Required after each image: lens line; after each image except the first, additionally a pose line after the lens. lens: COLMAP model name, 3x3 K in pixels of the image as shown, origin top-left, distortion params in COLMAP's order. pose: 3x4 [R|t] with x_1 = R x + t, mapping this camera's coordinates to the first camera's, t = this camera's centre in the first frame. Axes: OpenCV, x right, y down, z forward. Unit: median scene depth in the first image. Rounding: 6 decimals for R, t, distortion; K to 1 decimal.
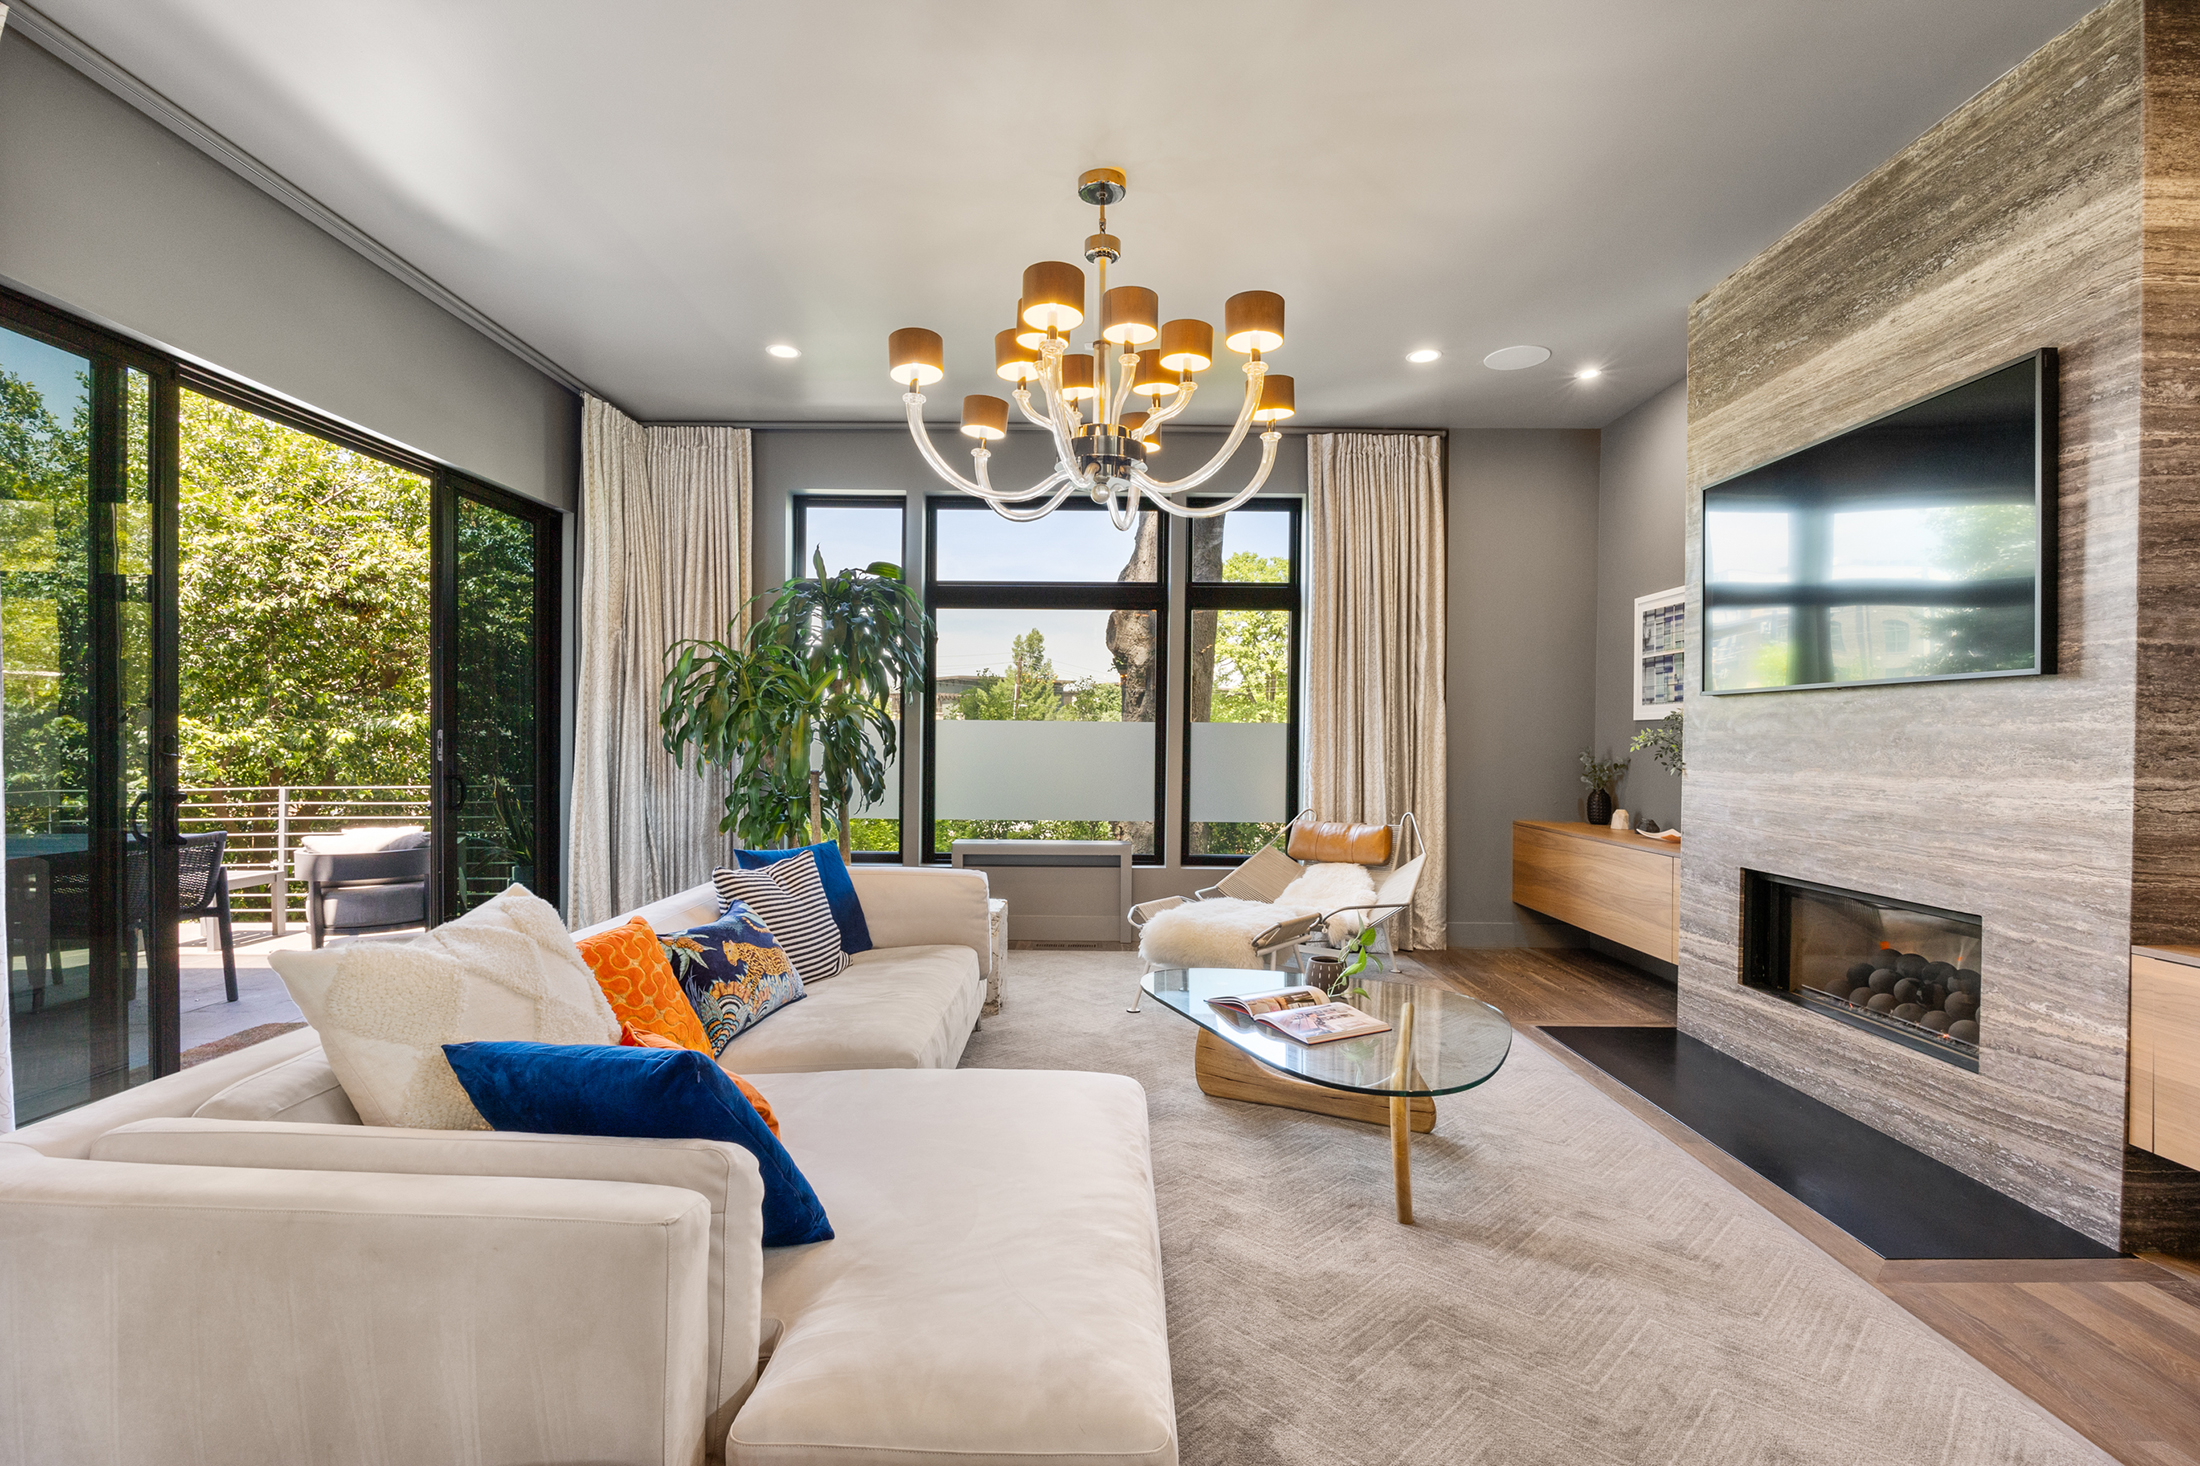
lens RADIAL K [[1021.5, 0, 1100.0], [0, 1021.5, 733.0], [0, 0, 1]] dist [-0.001402, -0.000066]
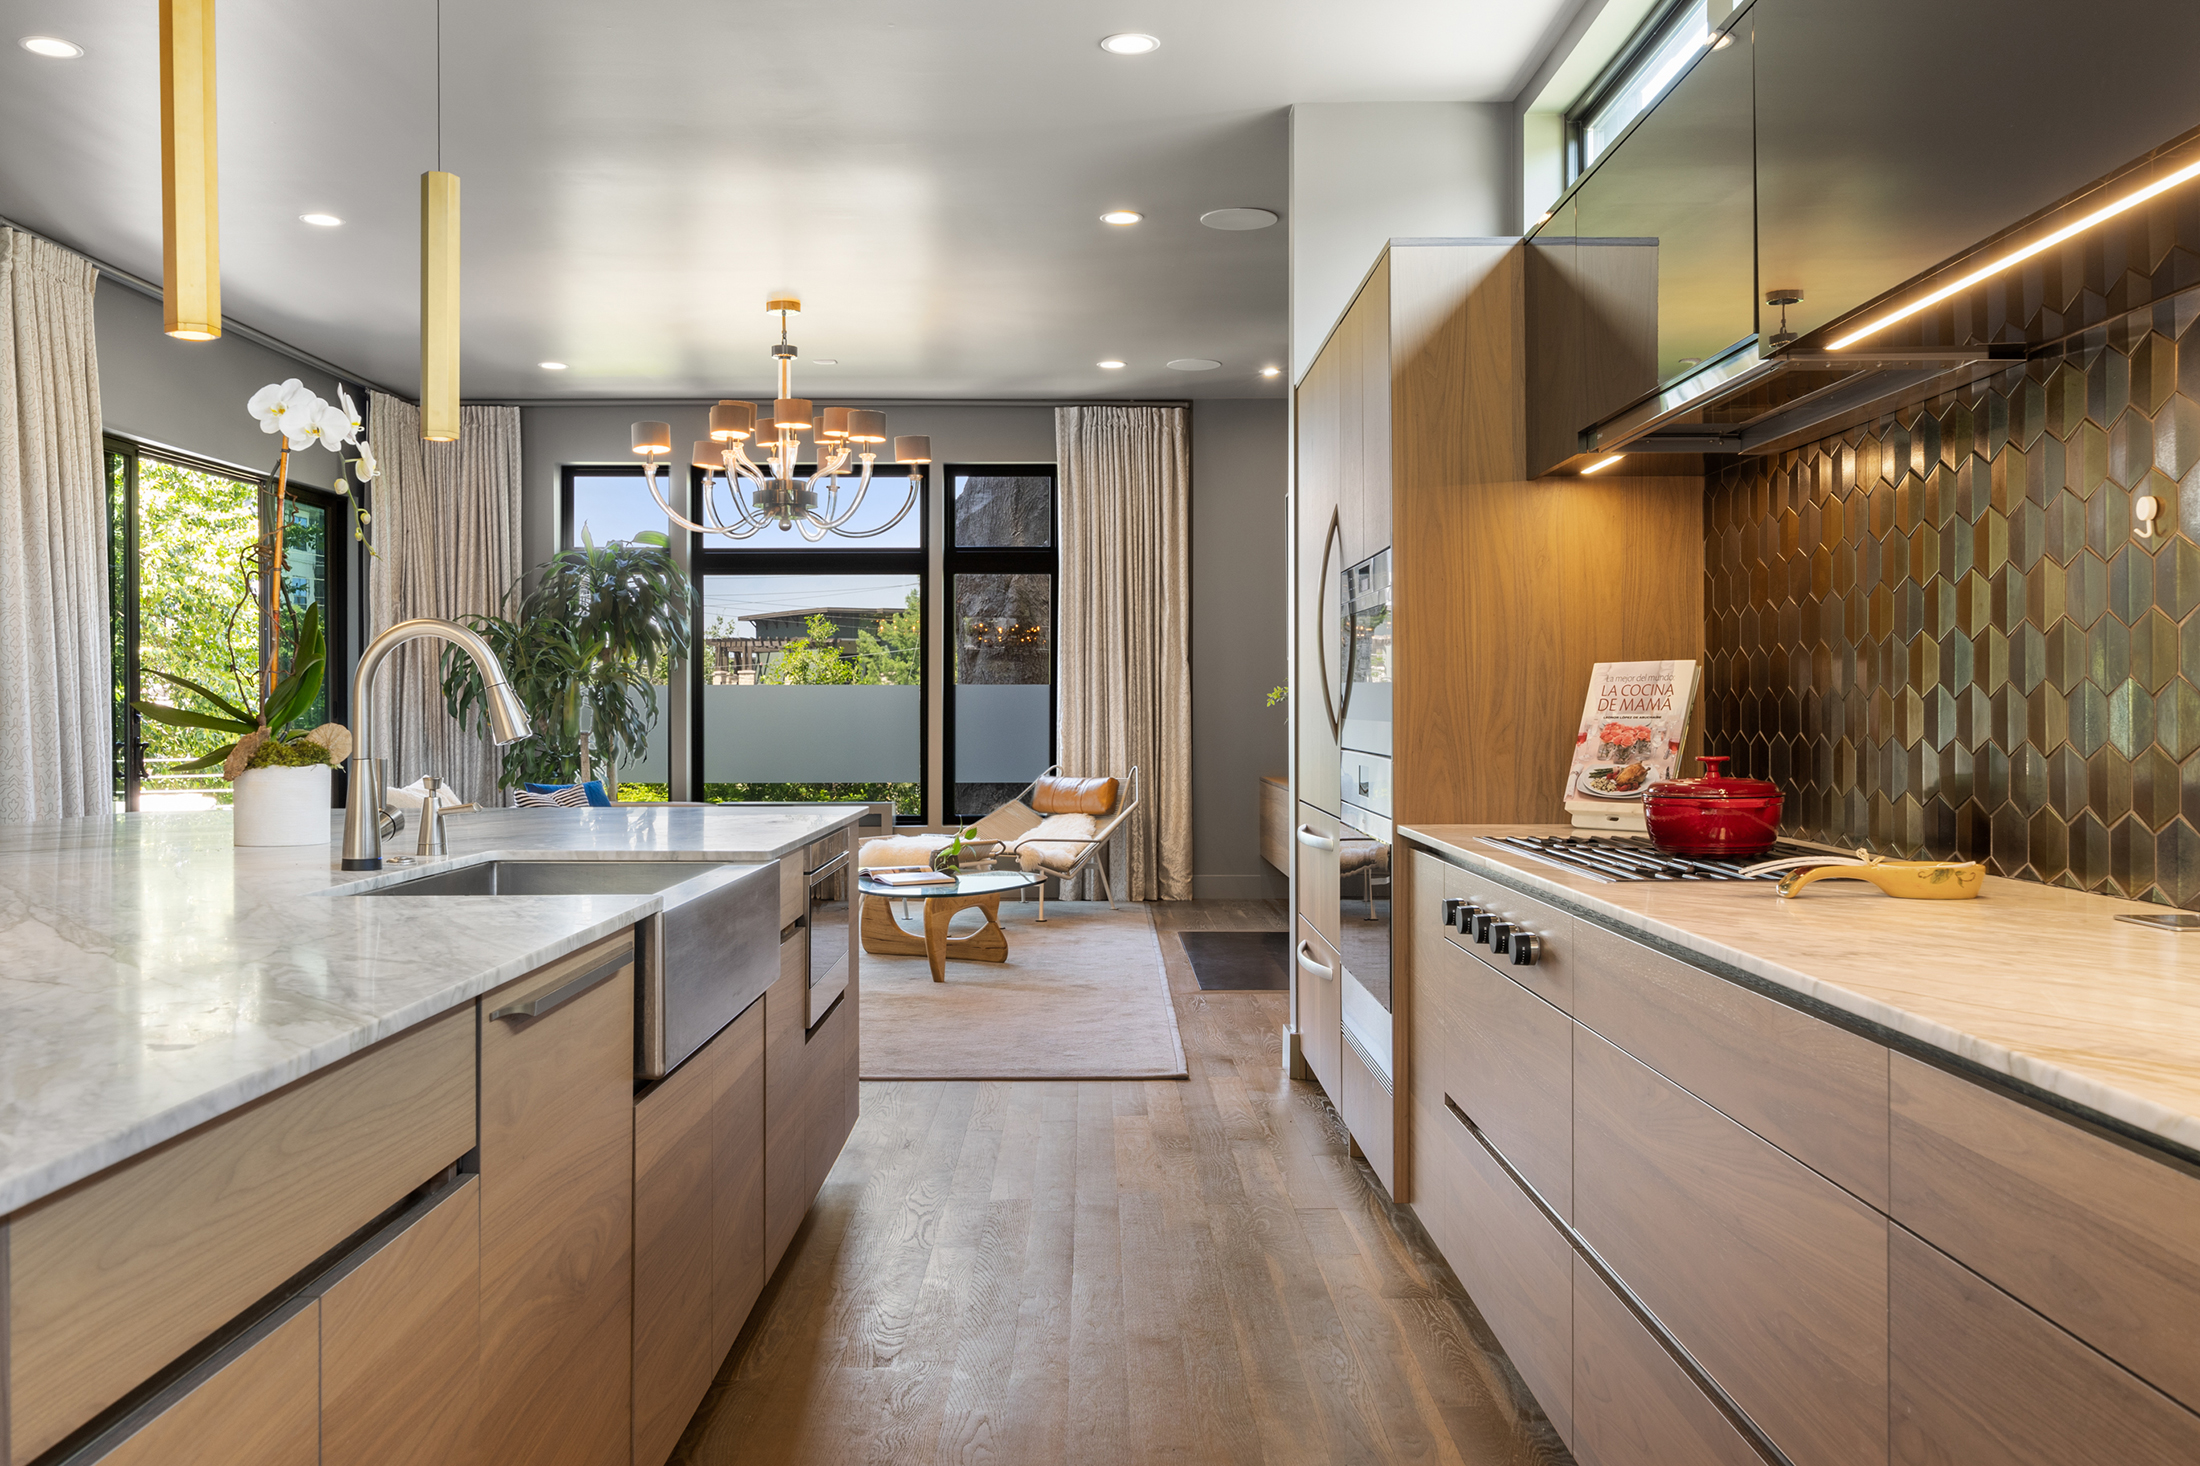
lens RADIAL K [[1827.6, 0, 1100.0], [0, 1827.6, 702.5], [0, 0, 1]] dist [0.009491, -0.000013]
pose [[0.999942, -0.010753, 0.000176, 0.246943], [0.010753, 0.999938, -0.002740, 0.014040], [-0.000146, 0.002742, 0.999996, -0.868512]]
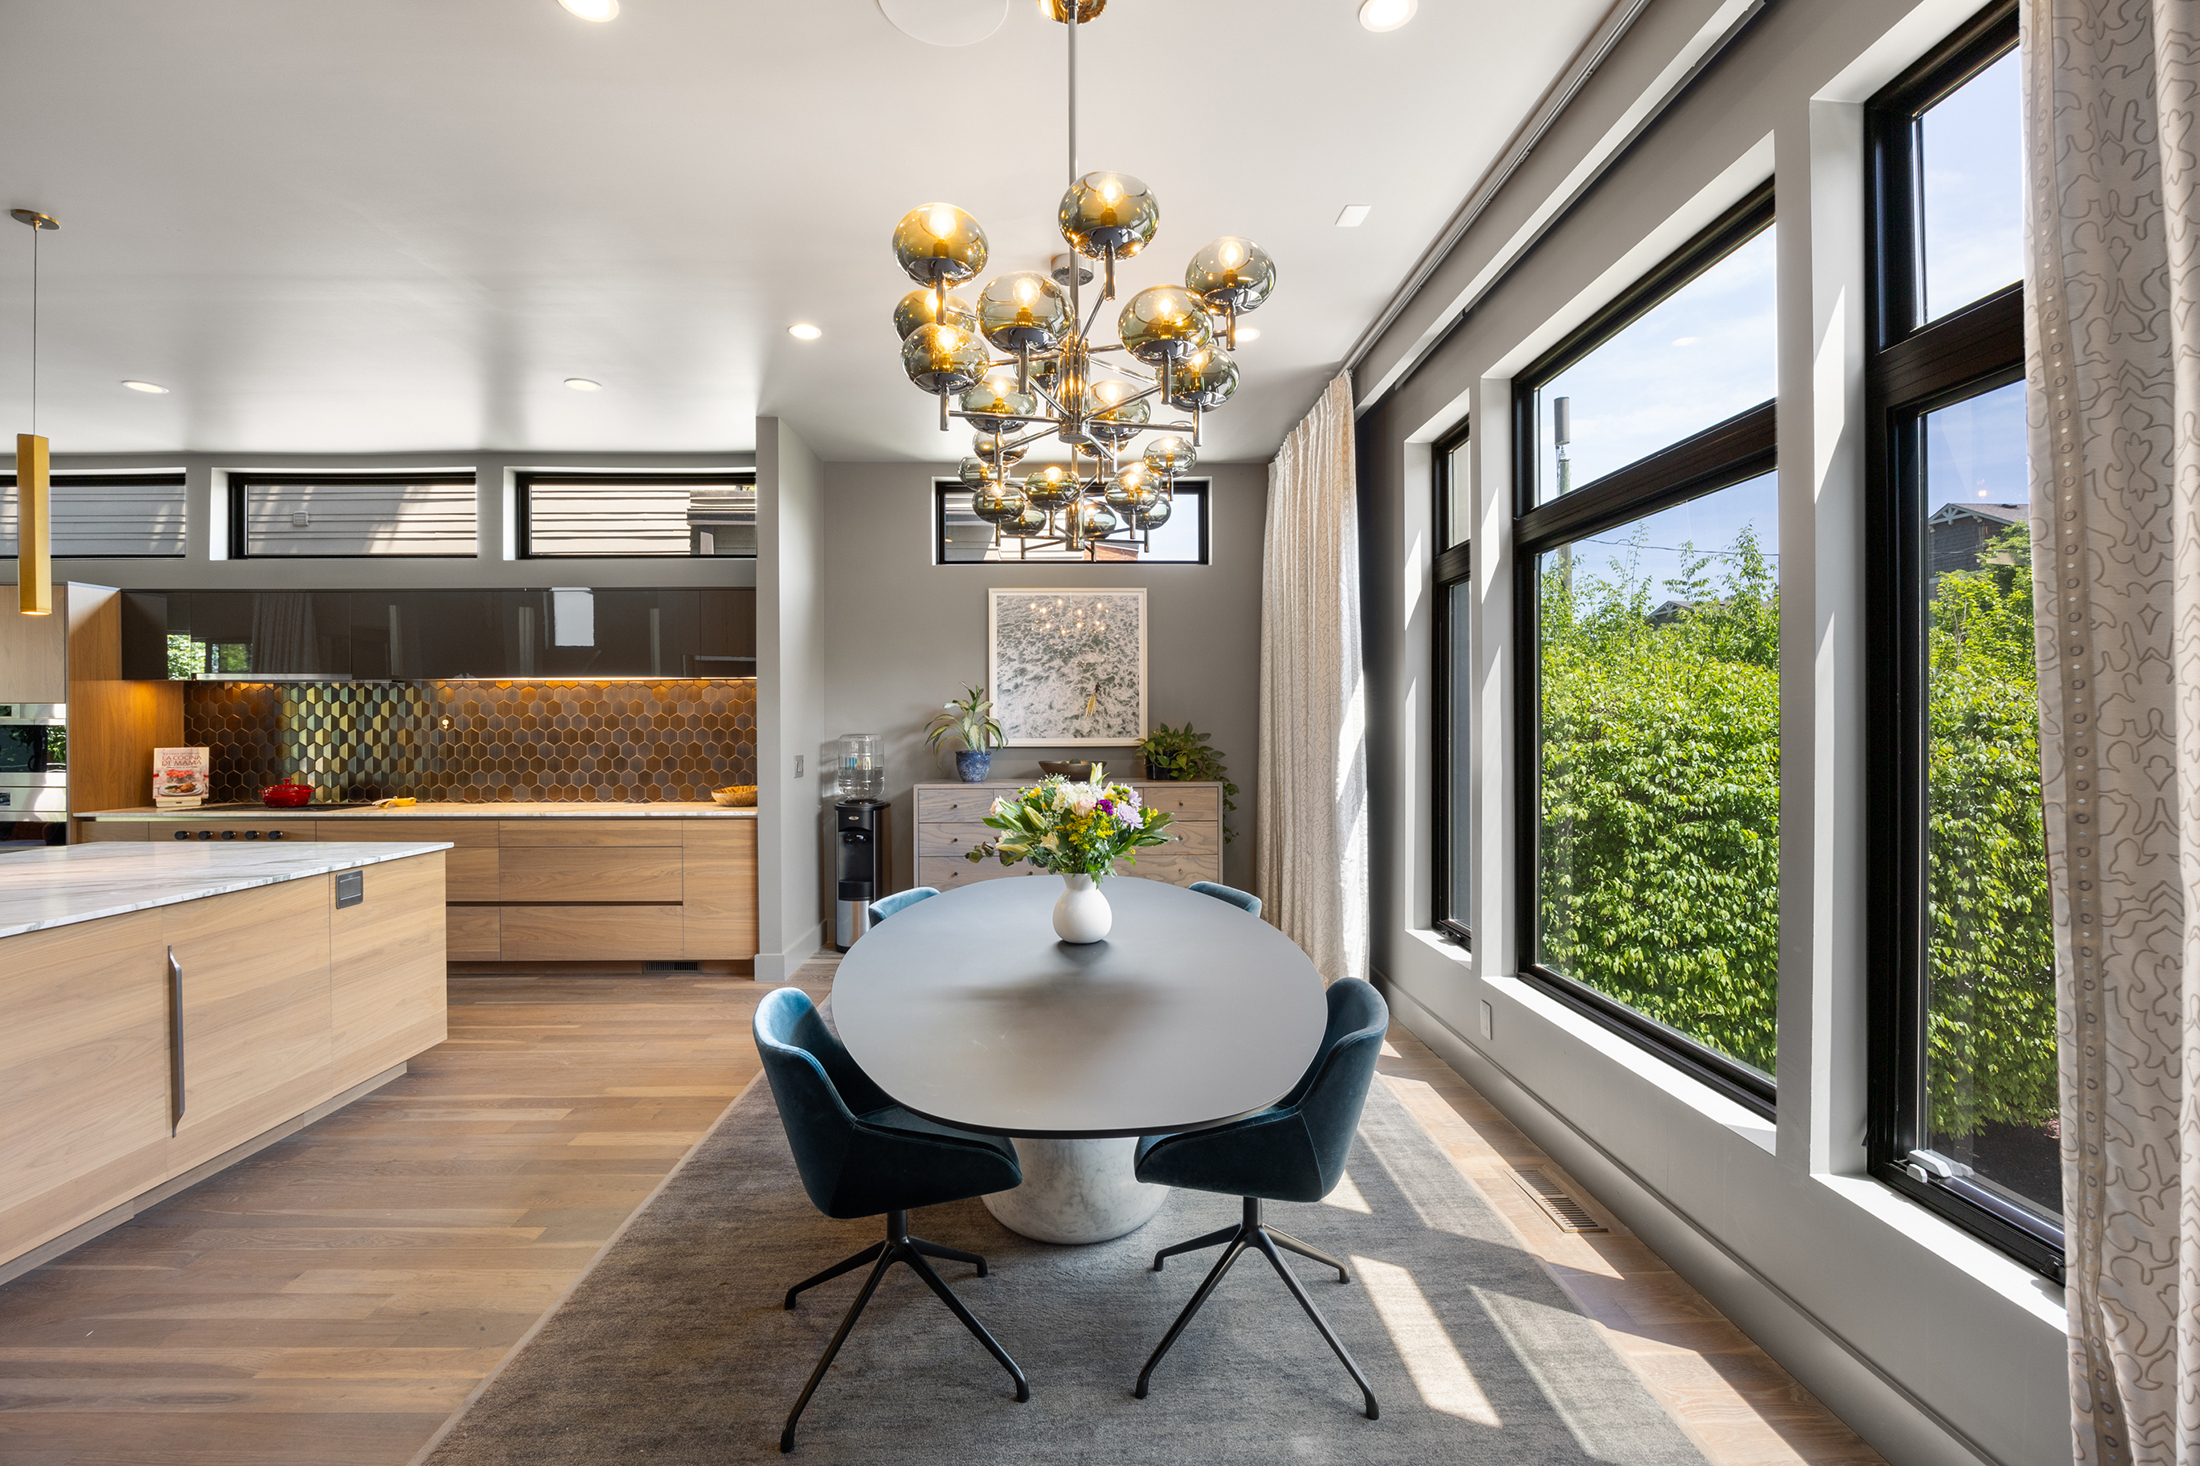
lens RADIAL K [[1021.5, 0, 1100.0], [0, 1021.5, 733.0], [0, 0, 1]] dist [-0.001402, -0.000066]
pose [[-0.025956, -0.018288, 0.999496, -0.465467], [0.000800, 0.999832, 0.018315, -0.024825], [-0.999663, 0.001275, -0.025937, -1.082777]]
